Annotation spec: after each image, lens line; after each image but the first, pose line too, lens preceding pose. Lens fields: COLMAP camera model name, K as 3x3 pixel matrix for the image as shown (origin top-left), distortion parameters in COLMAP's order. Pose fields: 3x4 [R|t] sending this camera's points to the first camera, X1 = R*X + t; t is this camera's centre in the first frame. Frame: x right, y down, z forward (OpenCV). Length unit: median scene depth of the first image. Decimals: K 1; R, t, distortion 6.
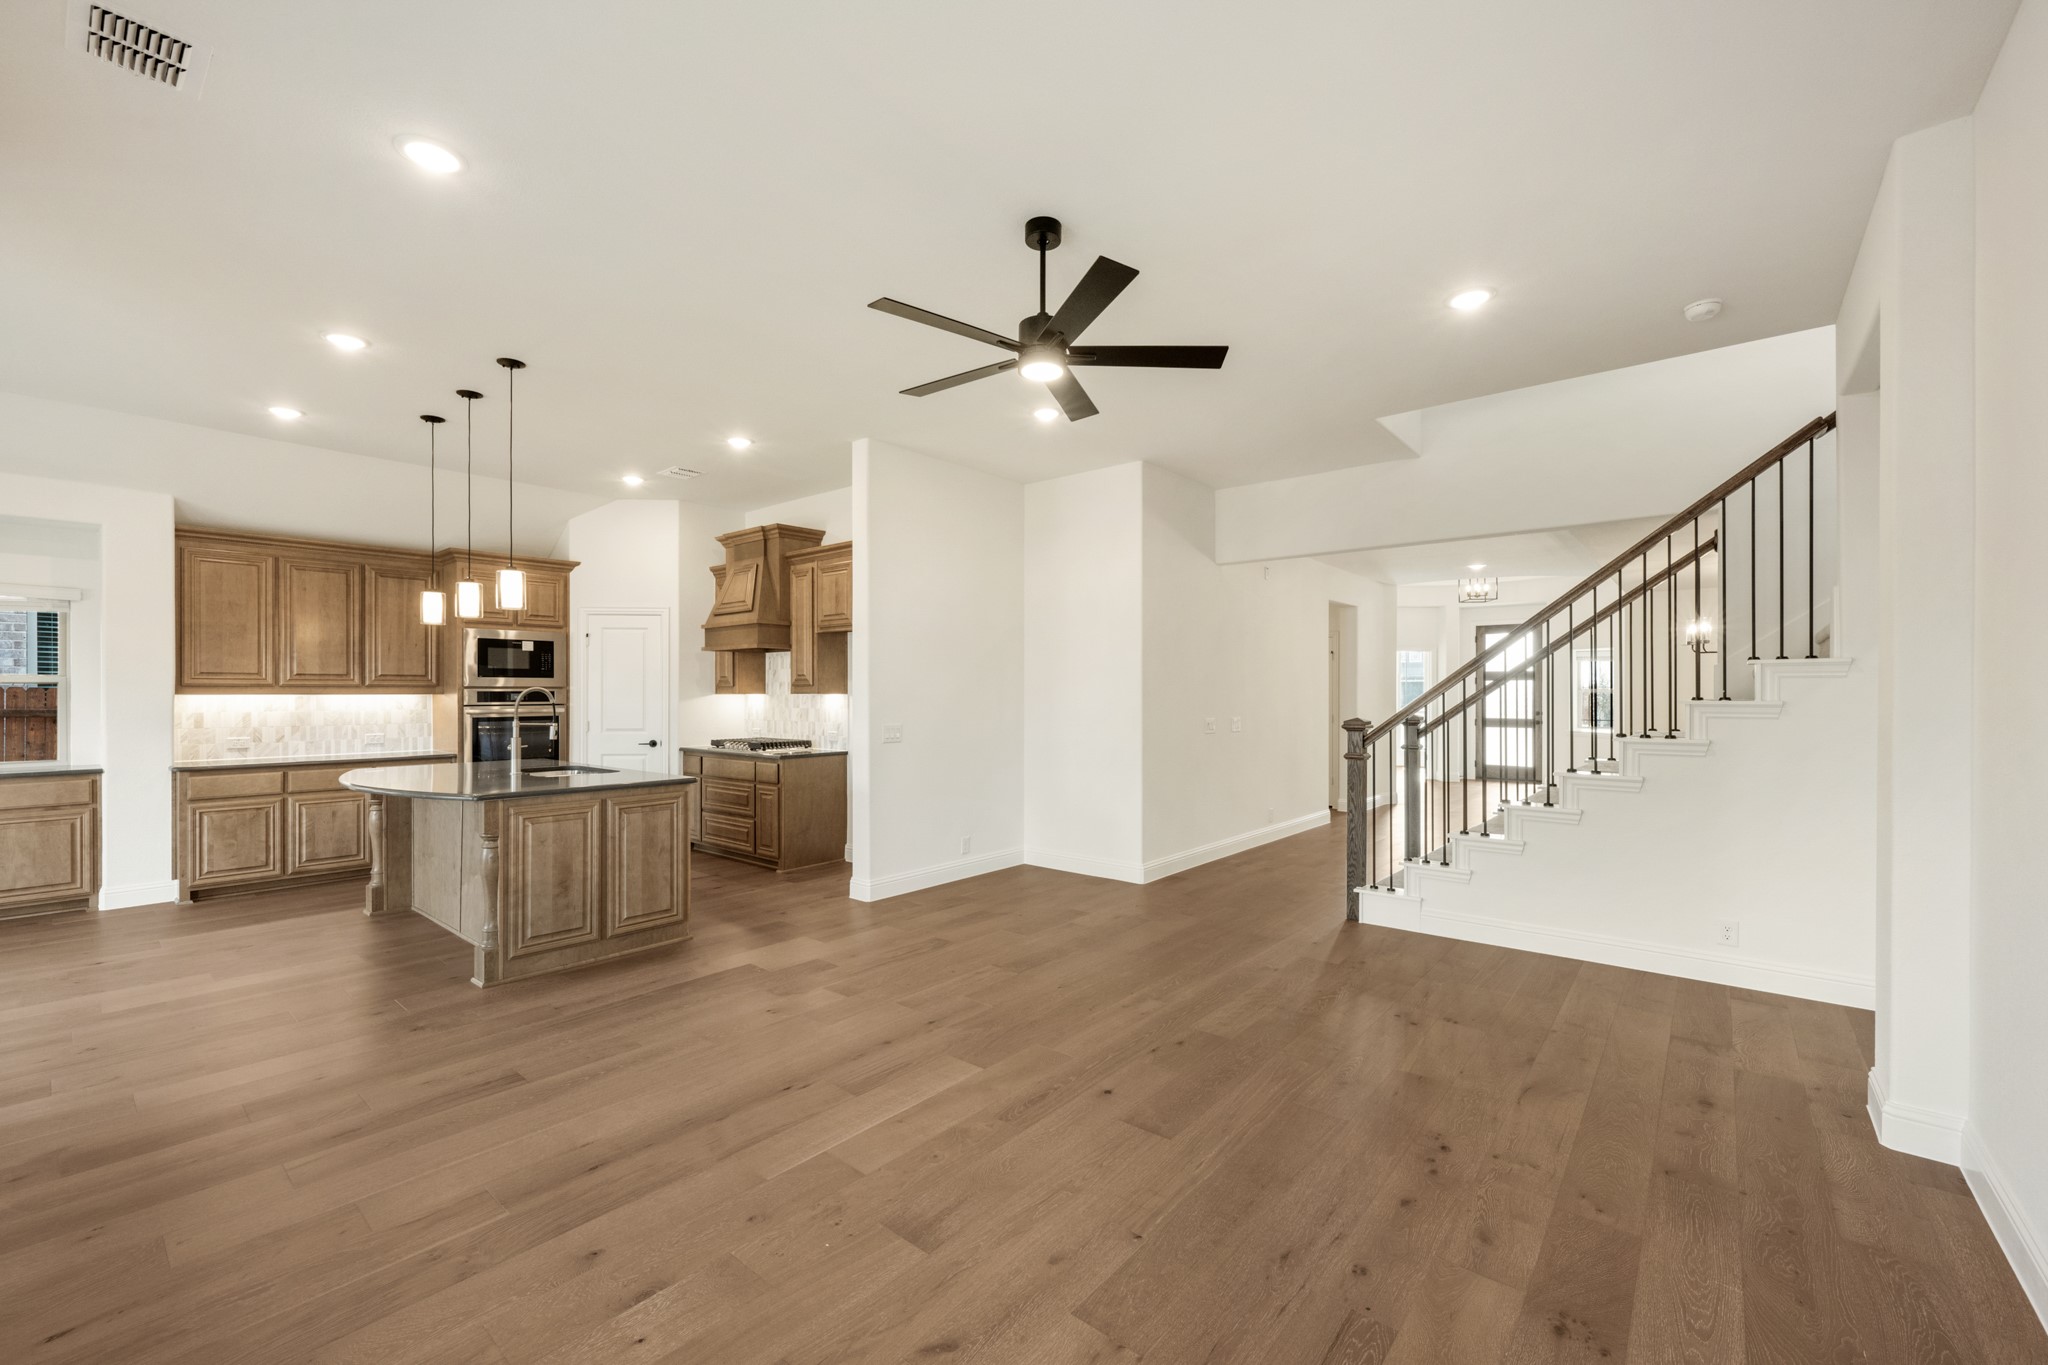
lens RADIAL K [[824.4, 0, 1015.8], [0, 824.4, 695.4], [0, 0, 1]] dist [-0.001664, -0.000235]
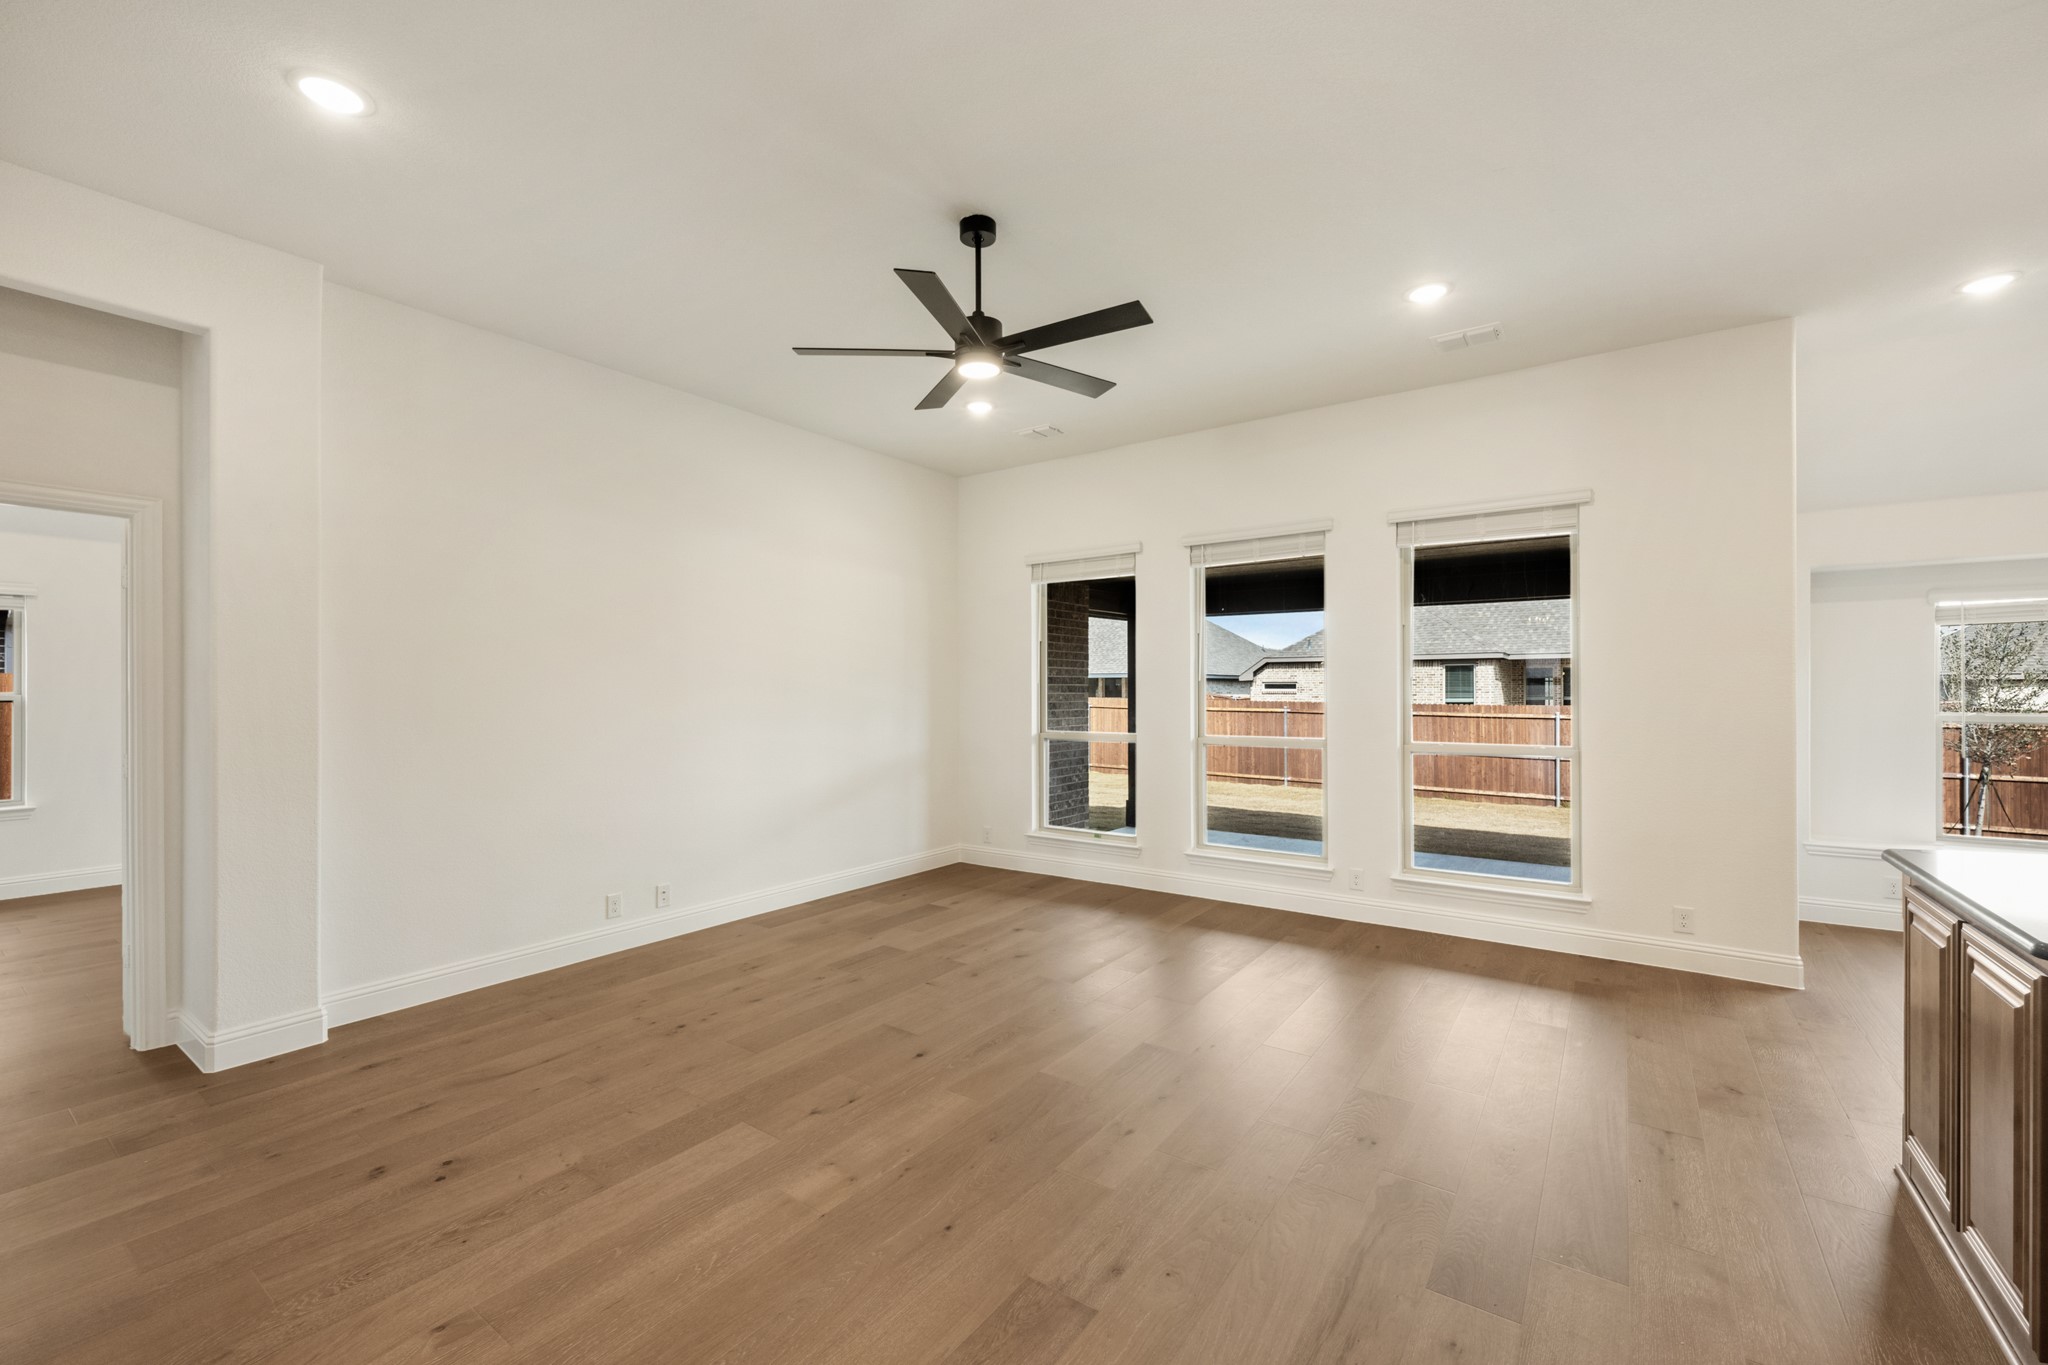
lens RADIAL K [[842.9, 0, 1023.8], [0, 842.9, 691.4], [0, 0, 1]] dist [-0.001662, -0.000074]
pose [[-0.996606, 0.002040, -0.082299, 0.037220], [0.001611, 0.999985, 0.005281, -0.002844], [0.082308, 0.005131, -0.996594, 1.211067]]
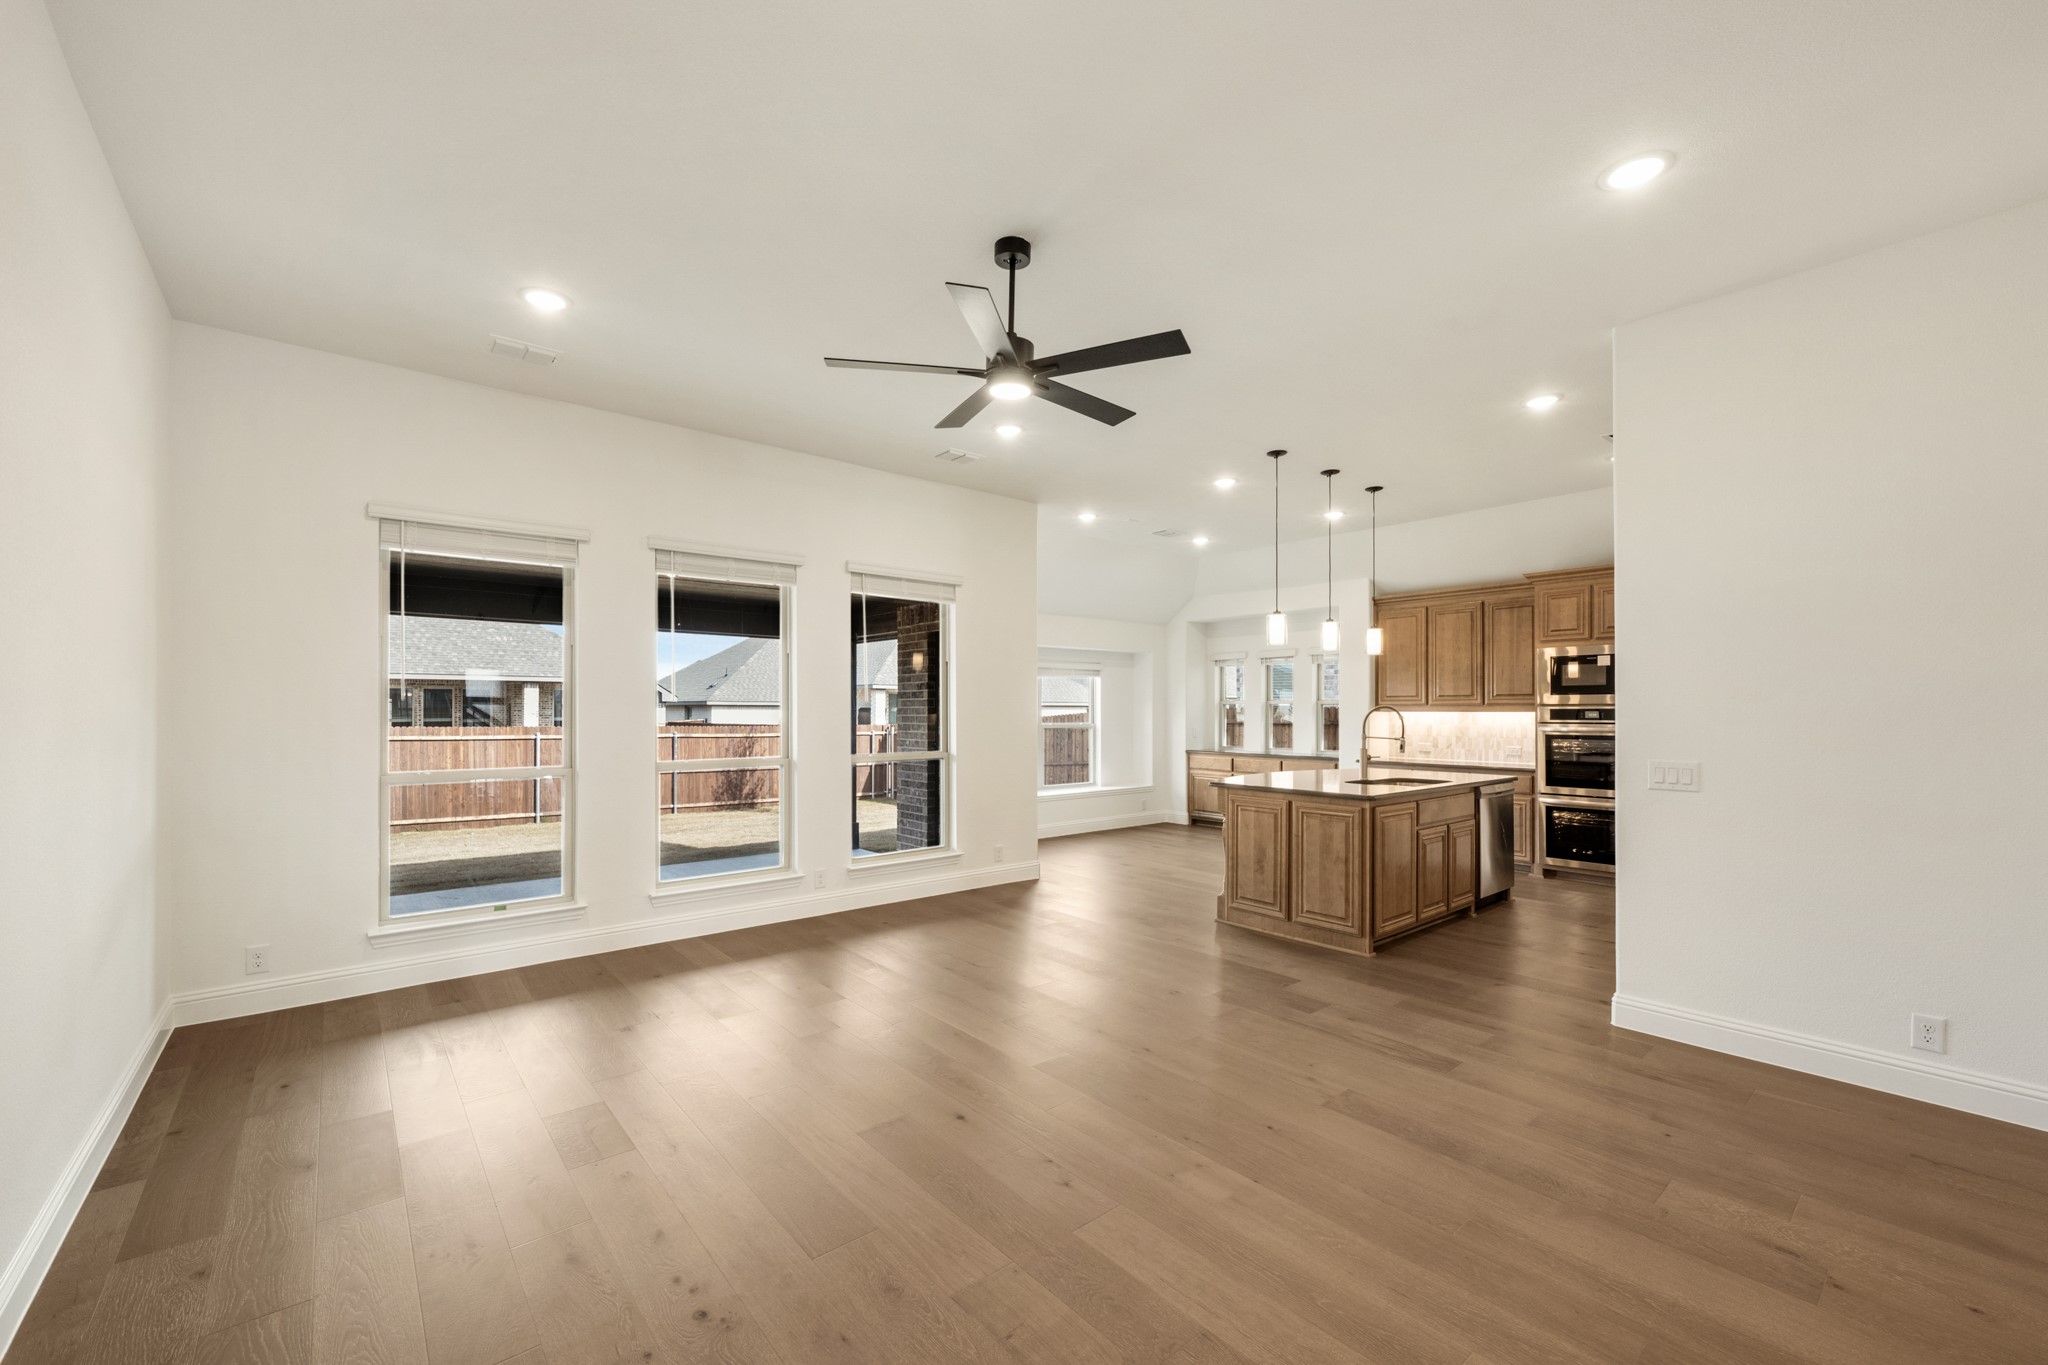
lens RADIAL K [[822.6, 0, 1027.8], [0, 822.6, 708.6], [0, 0, 1]] dist [0.000959, 0.000035]
pose [[-0.166094, -0.002940, -0.986106, 0.607843], [-0.004002, 0.999989, -0.002307, -0.000744], [0.986102, 0.003564, -0.166104, 0.707814]]
